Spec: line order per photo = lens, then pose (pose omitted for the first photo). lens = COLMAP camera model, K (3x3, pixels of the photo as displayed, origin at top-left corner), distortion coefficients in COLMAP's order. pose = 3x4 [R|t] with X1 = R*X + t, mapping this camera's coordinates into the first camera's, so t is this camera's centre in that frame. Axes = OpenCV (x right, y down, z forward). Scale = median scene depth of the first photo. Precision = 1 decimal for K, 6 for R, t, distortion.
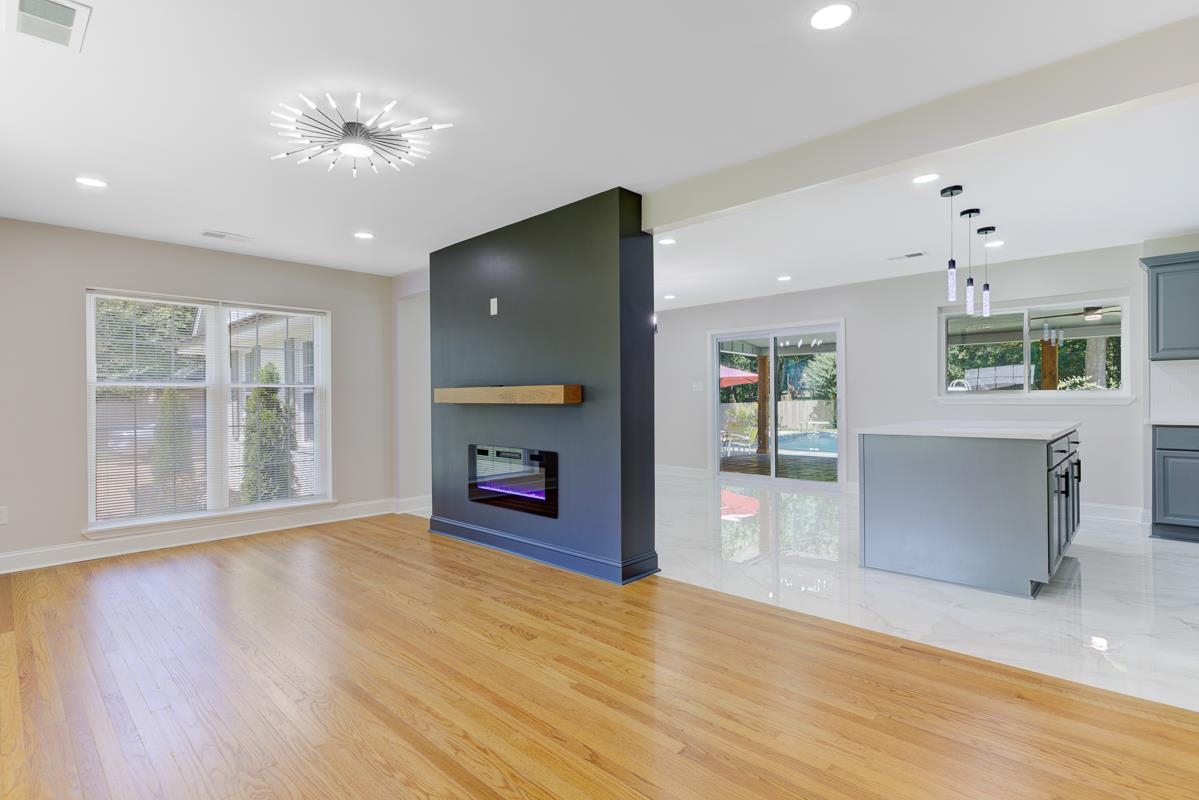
lens RADIAL K [[585.8, 0, 599.5], [0, 585.8, 400.0], [0, 0, 1]] dist [0.000731, 0.000119]
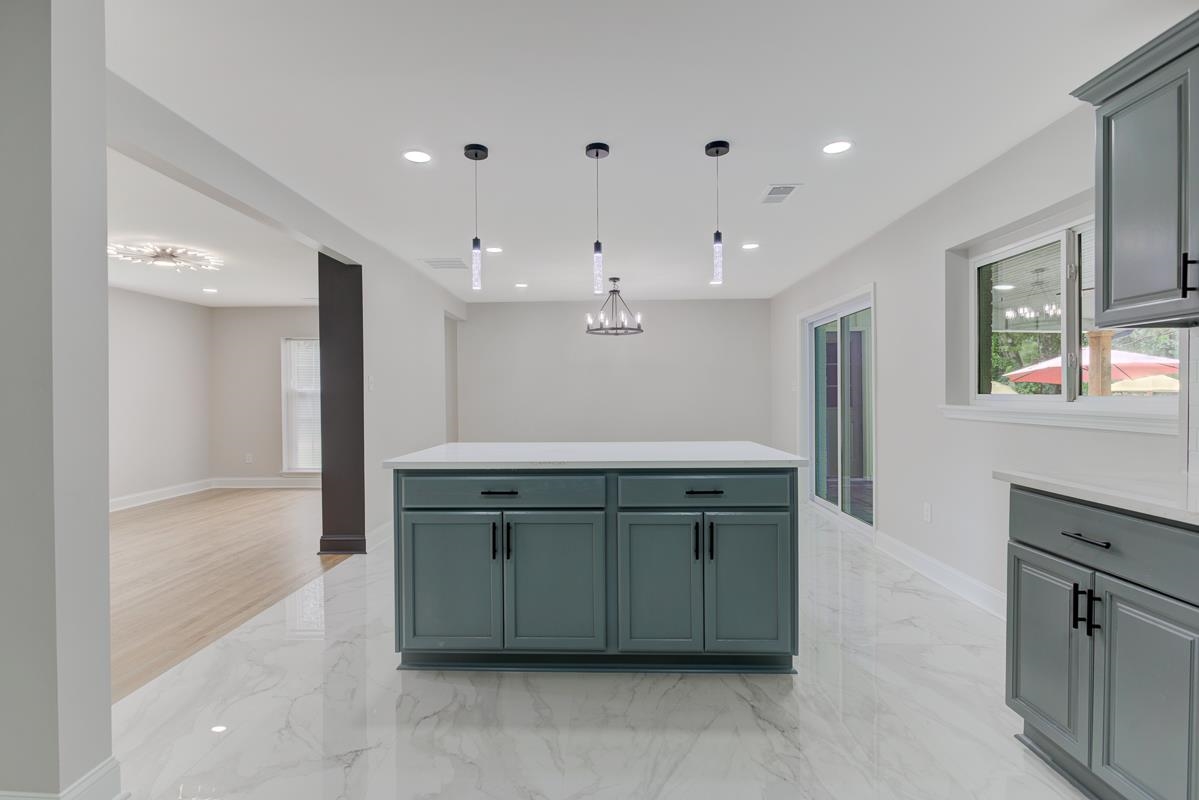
lens RADIAL K [[576.8, 0, 589.1], [0, 576.8, 400.0], [0, 0, 1]] dist [0.001912, 0.000319]
pose [[0.667866, 0.008137, -0.744237, 1.249654], [-0.004104, 0.999965, 0.007250, -0.021754], [0.744270, -0.001787, 0.667876, 0.566223]]
